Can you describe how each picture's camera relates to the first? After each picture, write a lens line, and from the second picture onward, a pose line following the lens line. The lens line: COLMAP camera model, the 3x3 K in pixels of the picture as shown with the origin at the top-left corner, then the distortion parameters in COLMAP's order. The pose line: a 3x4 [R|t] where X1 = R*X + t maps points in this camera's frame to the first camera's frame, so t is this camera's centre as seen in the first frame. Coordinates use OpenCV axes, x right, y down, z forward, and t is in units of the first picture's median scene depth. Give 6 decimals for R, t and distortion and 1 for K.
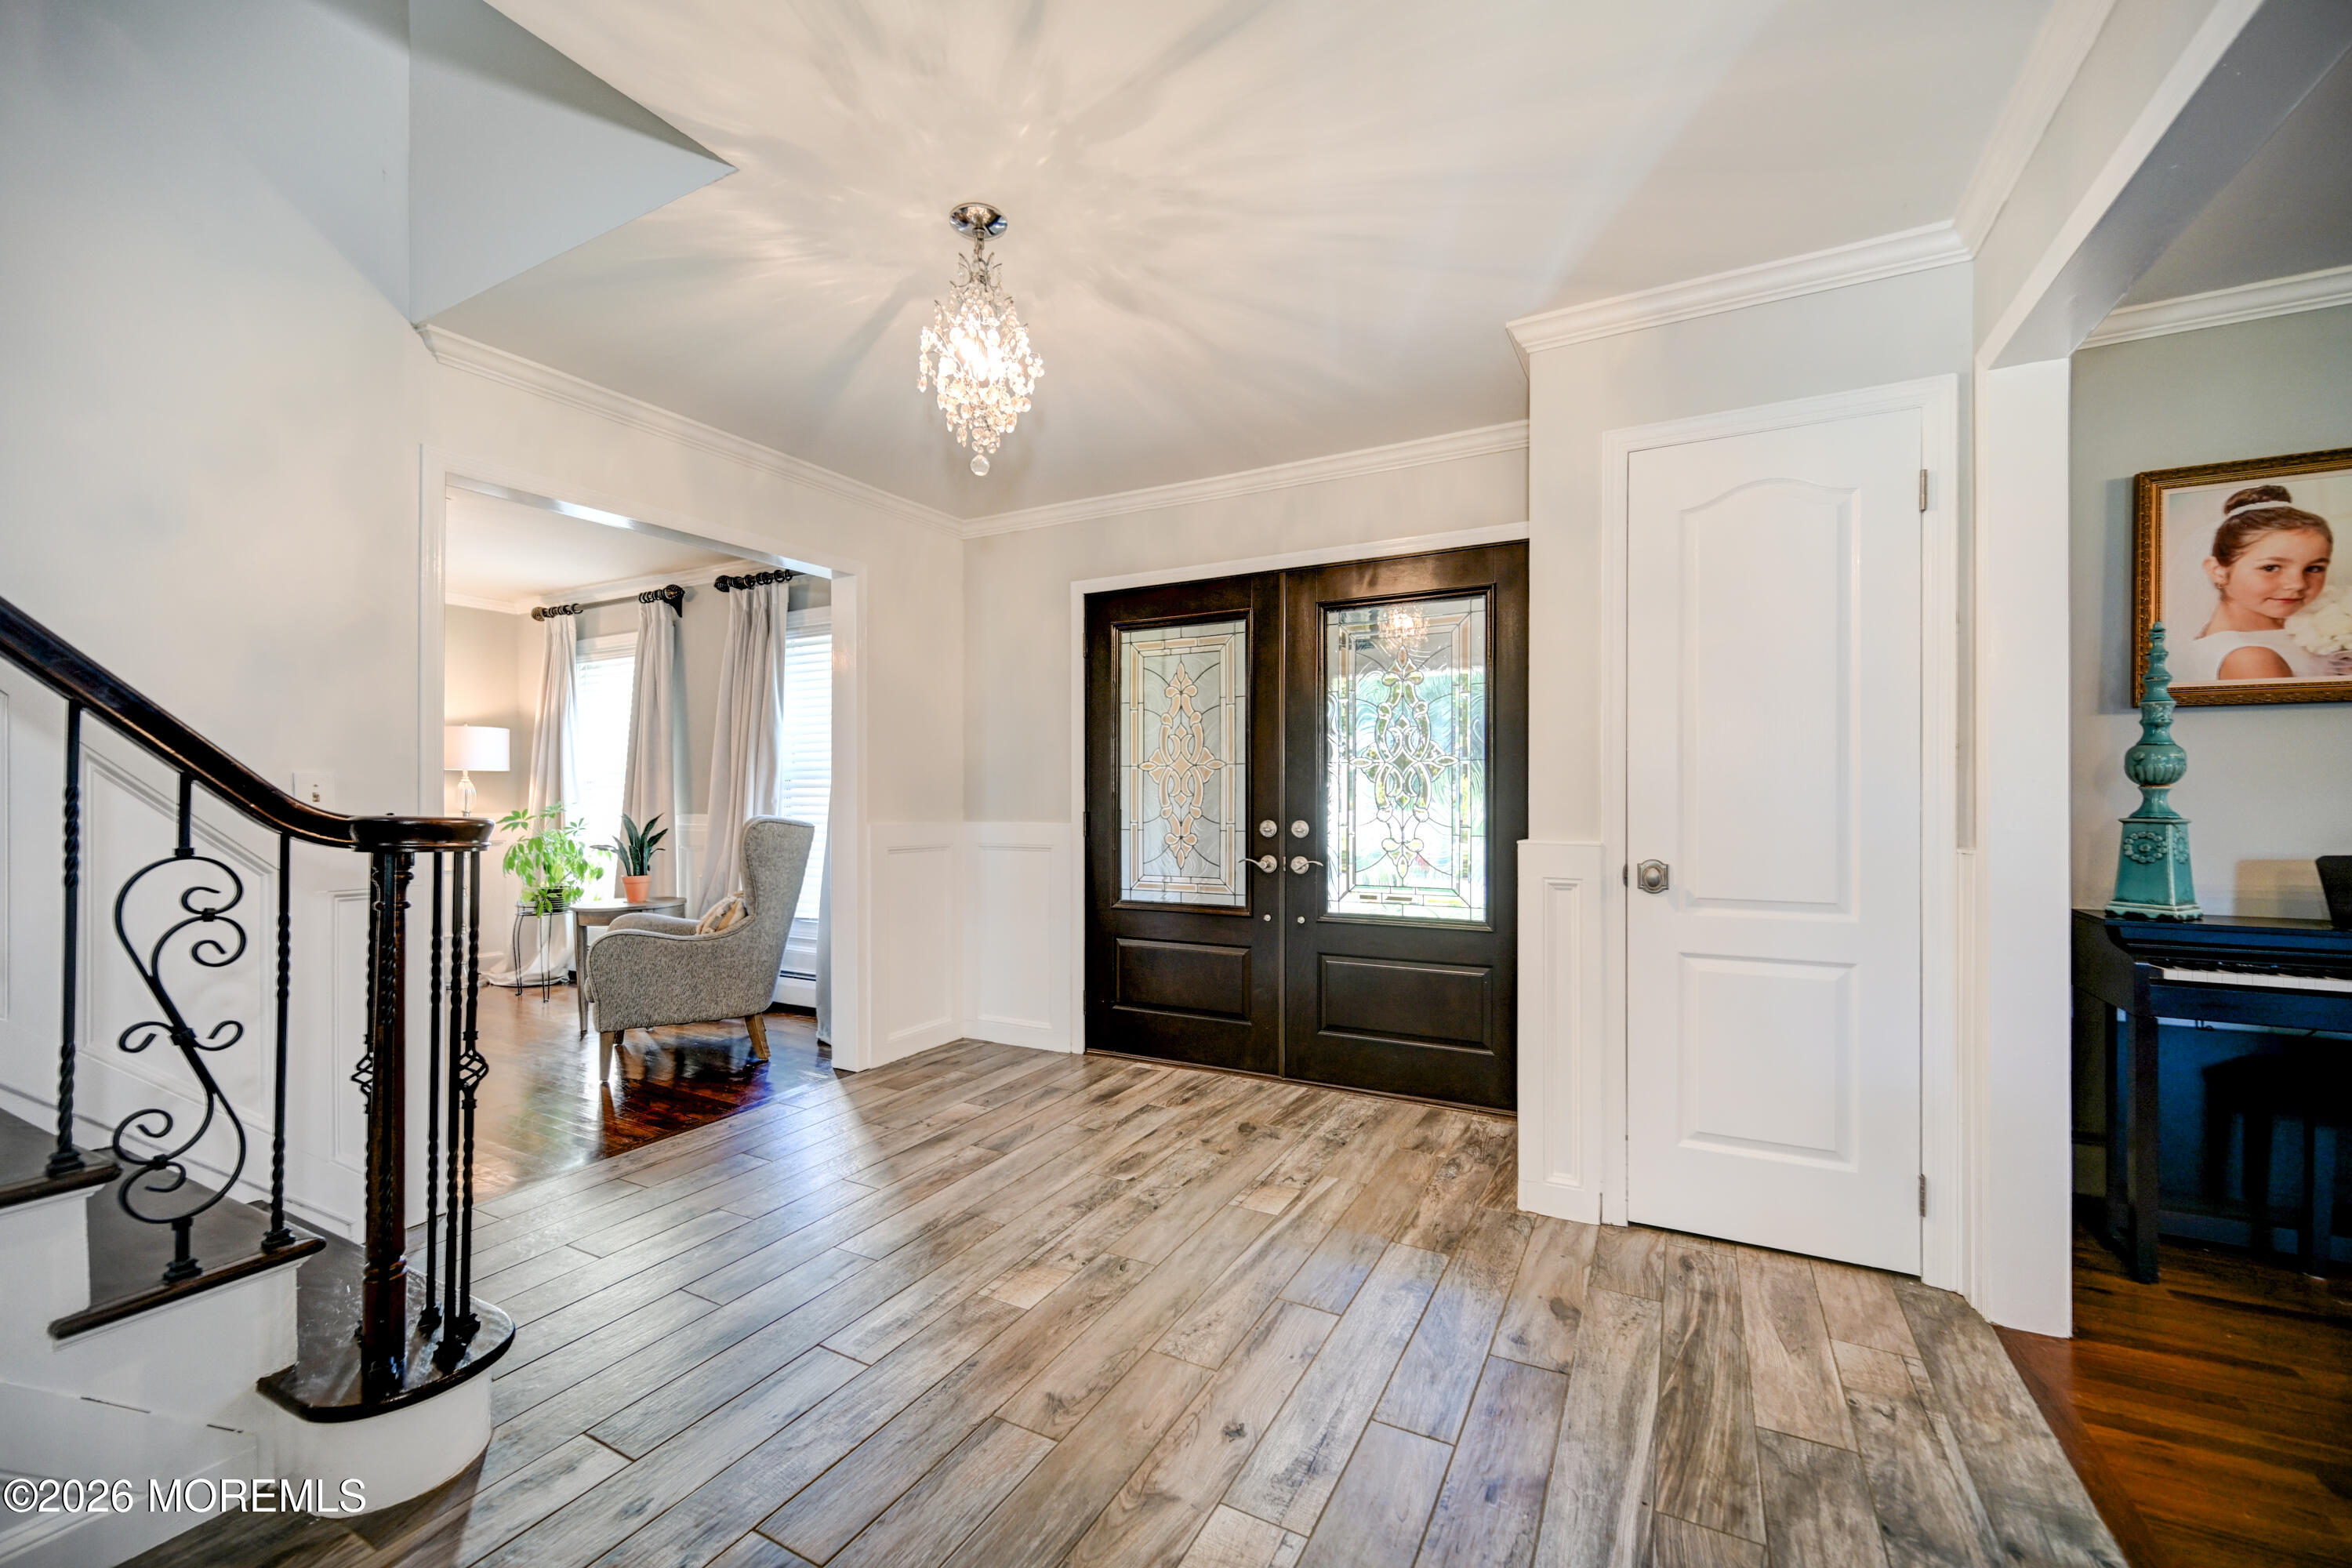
lens RADIAL K [[916.8, 0, 1187.0], [0, 916.8, 801.4], [0, 0, 1]] dist [0.000231, 0.000032]
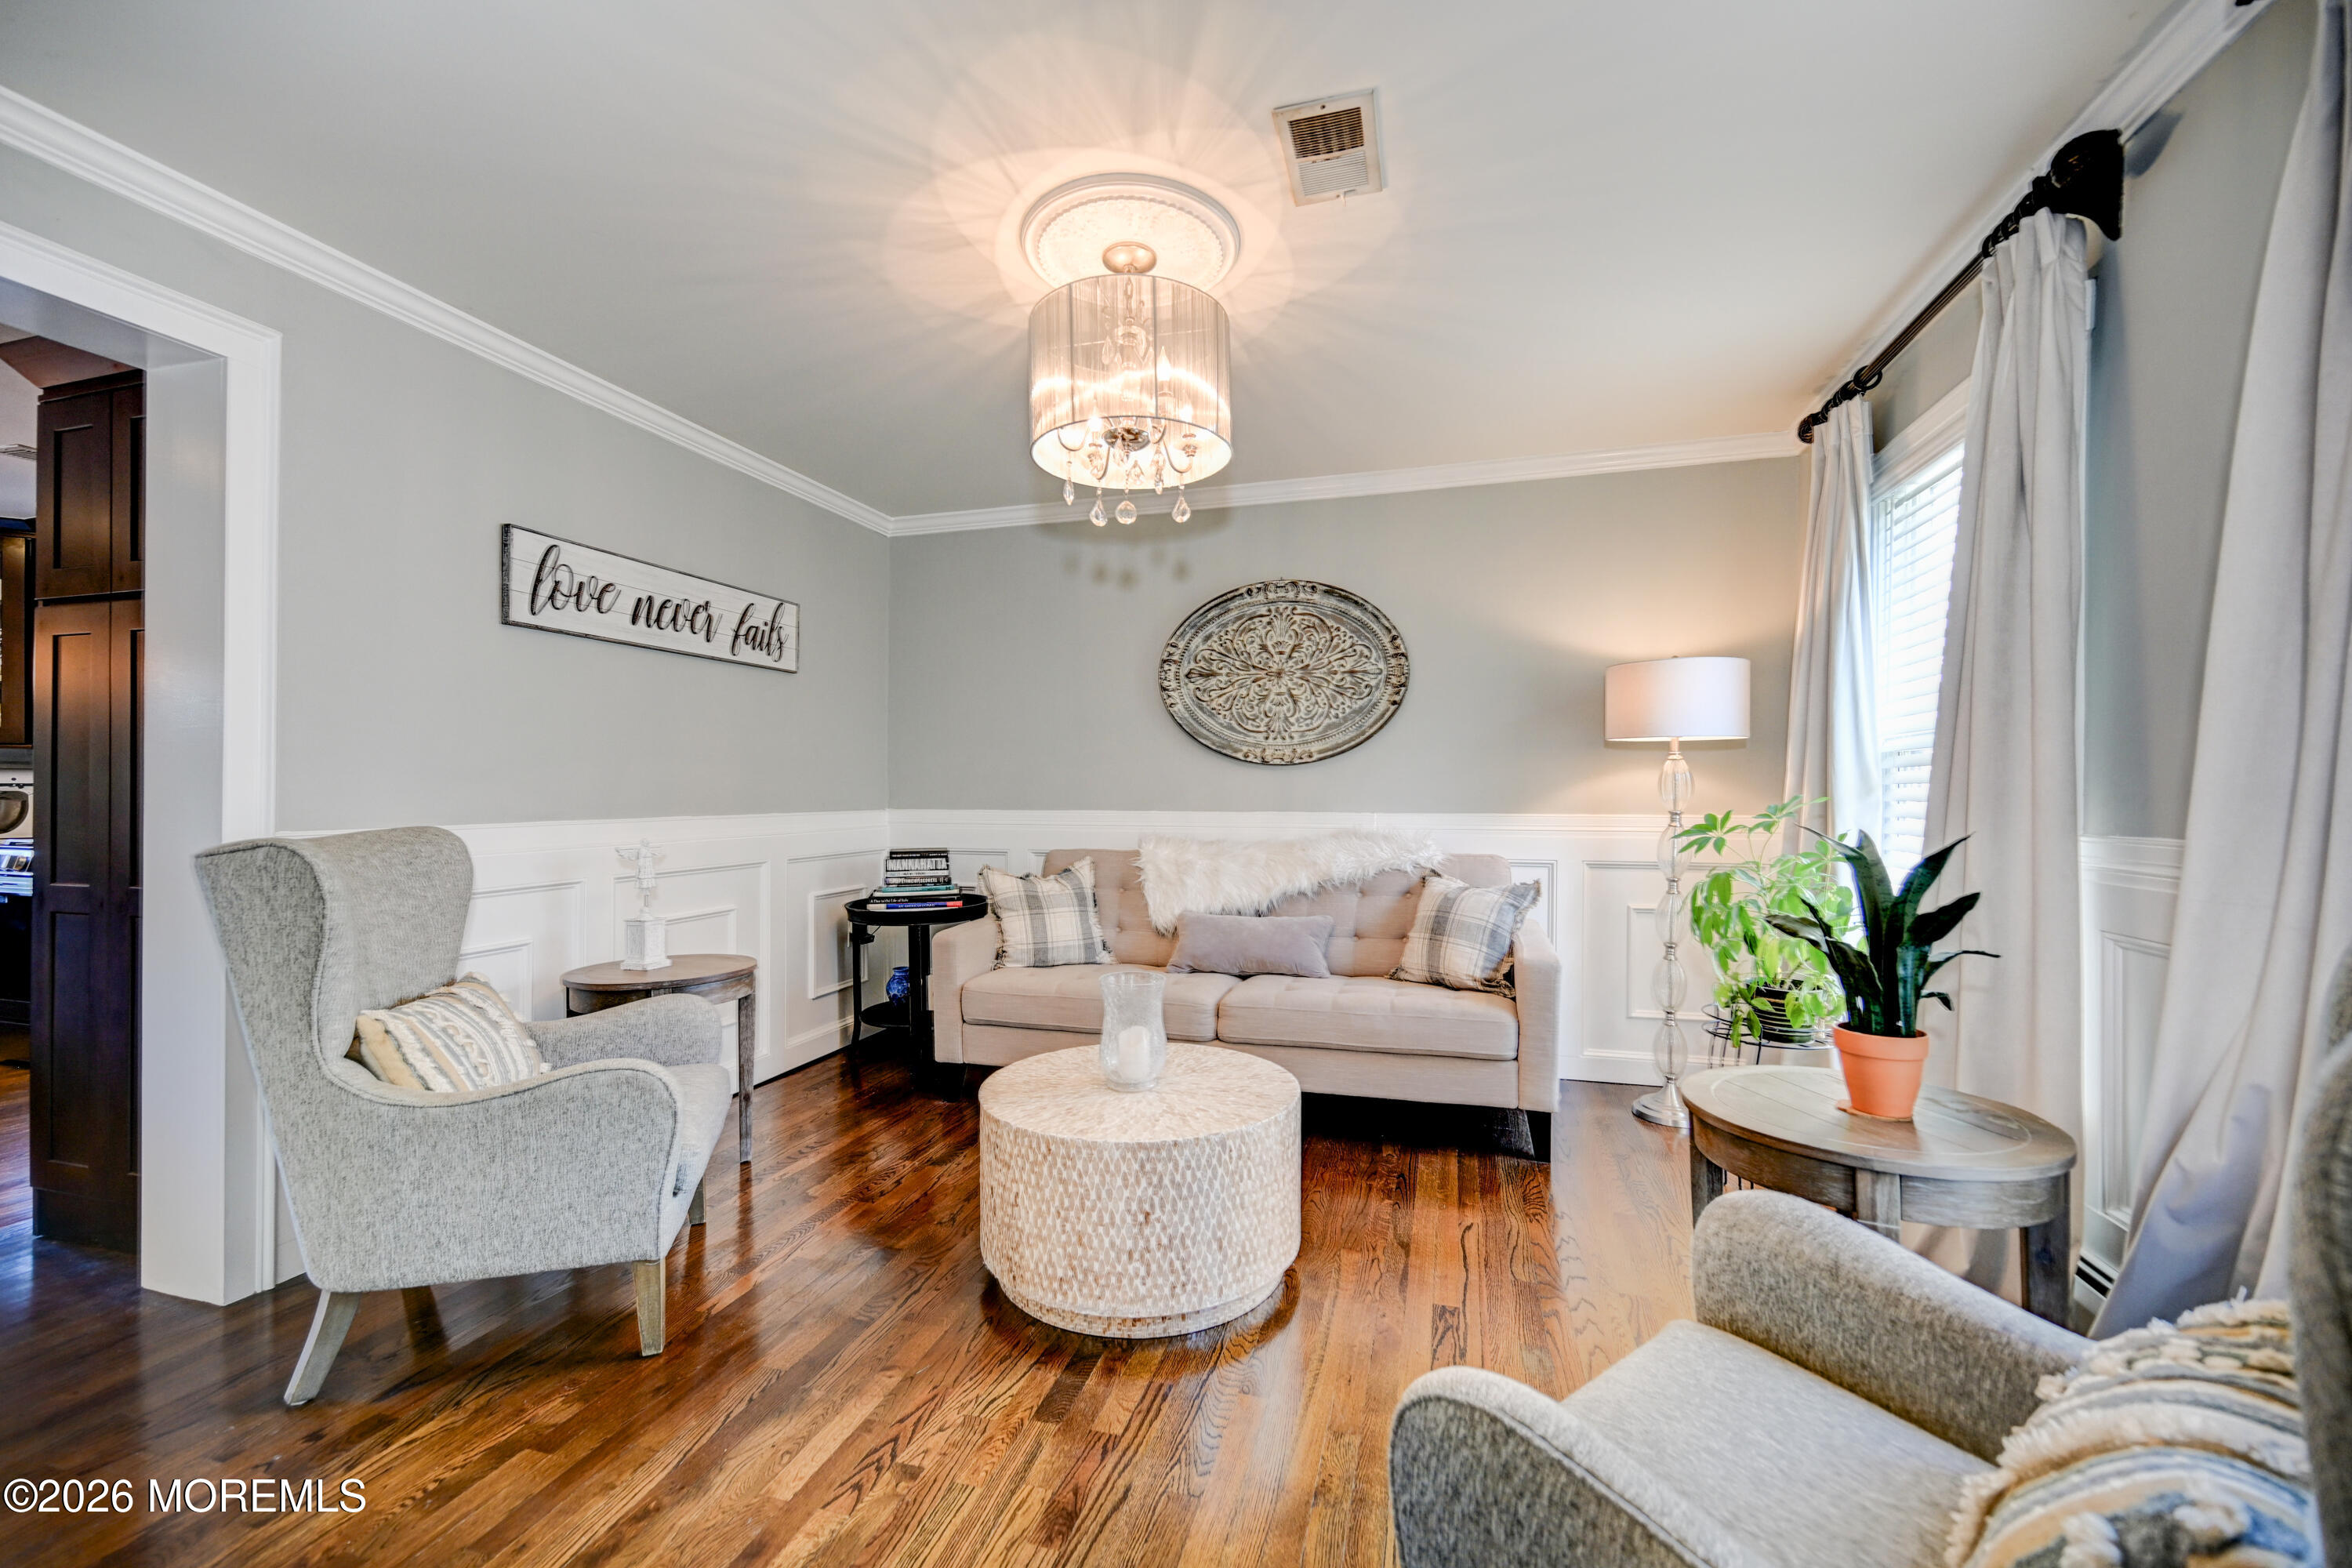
lens RADIAL K [[937.9, 0, 1170.8], [0, 937.9, 791.2], [0, 0, 1]] dist [0.013754, 0.000114]
pose [[0.187990, -0.003857, -0.982163, -0.589357], [0.001660, 0.999992, -0.003609, -0.001367], [0.982170, -0.000952, 0.187995, 1.269995]]
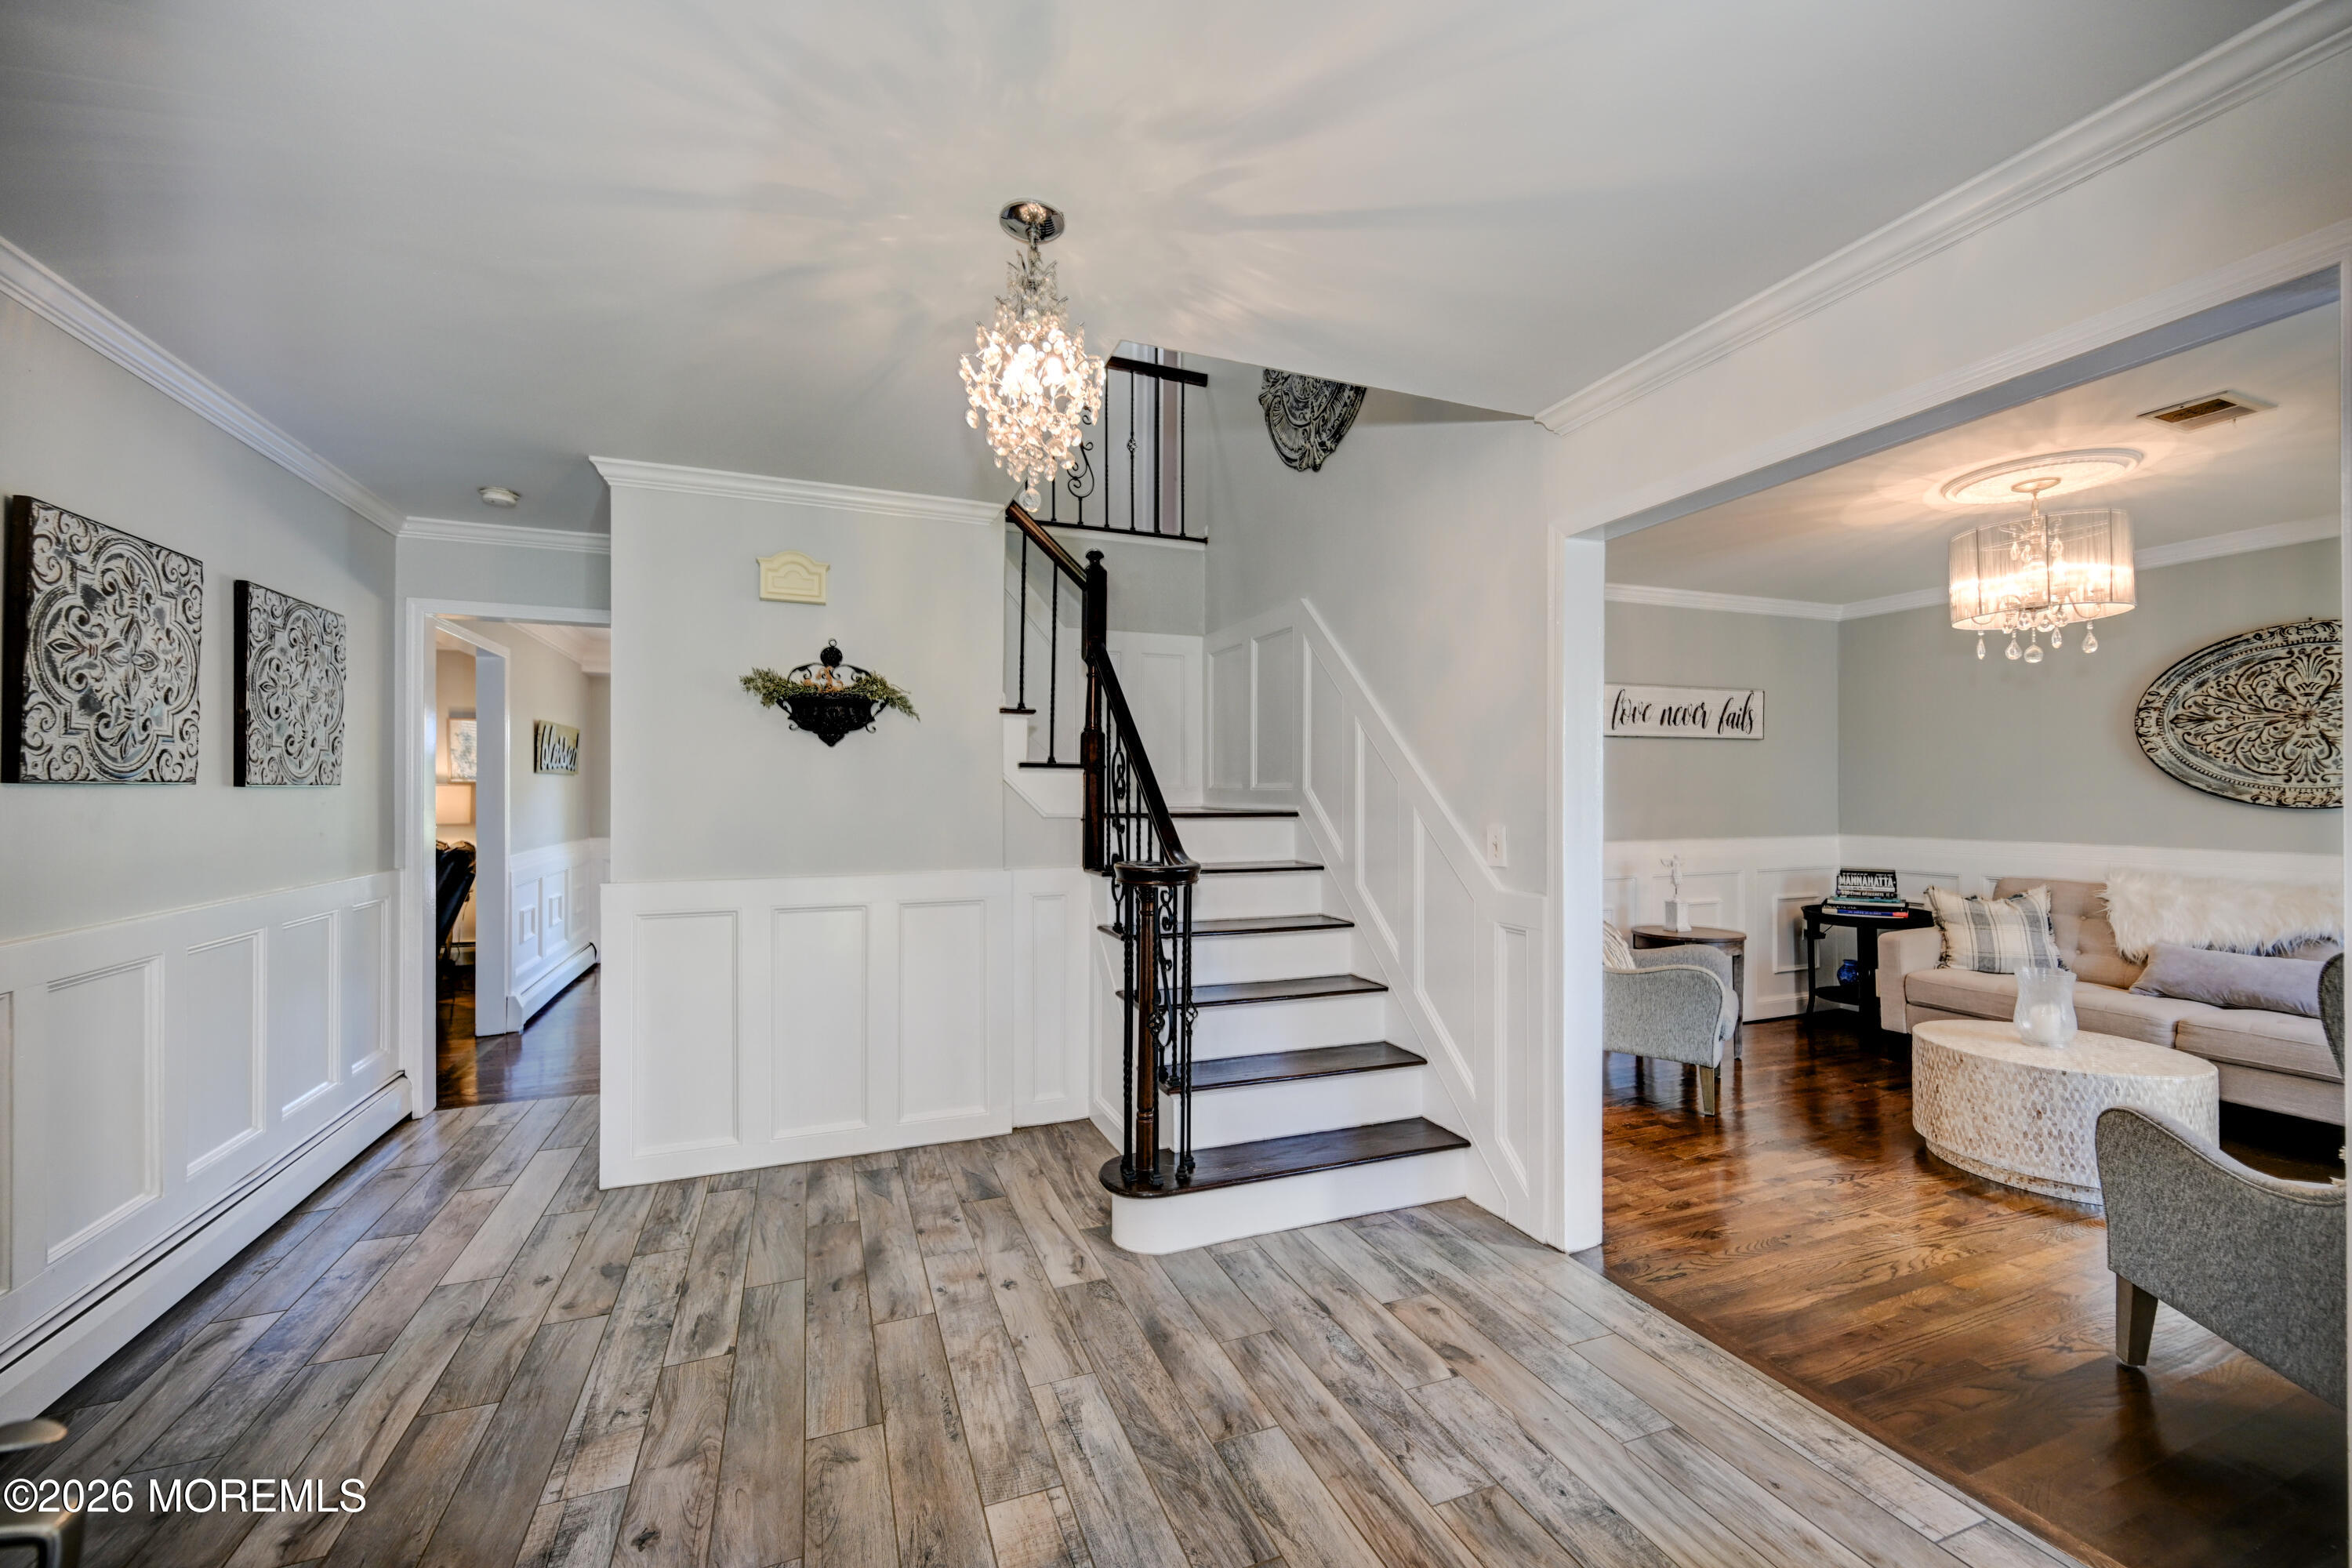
lens RADIAL K [[934.2, 0, 1168.0], [0, 934.2, 790.3], [0, 0, 1]] dist [0.000002, 0.000186]
pose [[-0.657310, -0.003959, -0.753610, 0.283871], [0.000386, 0.999984, -0.005591, -0.069826], [0.753620, -0.003966, -0.657298, 1.339291]]
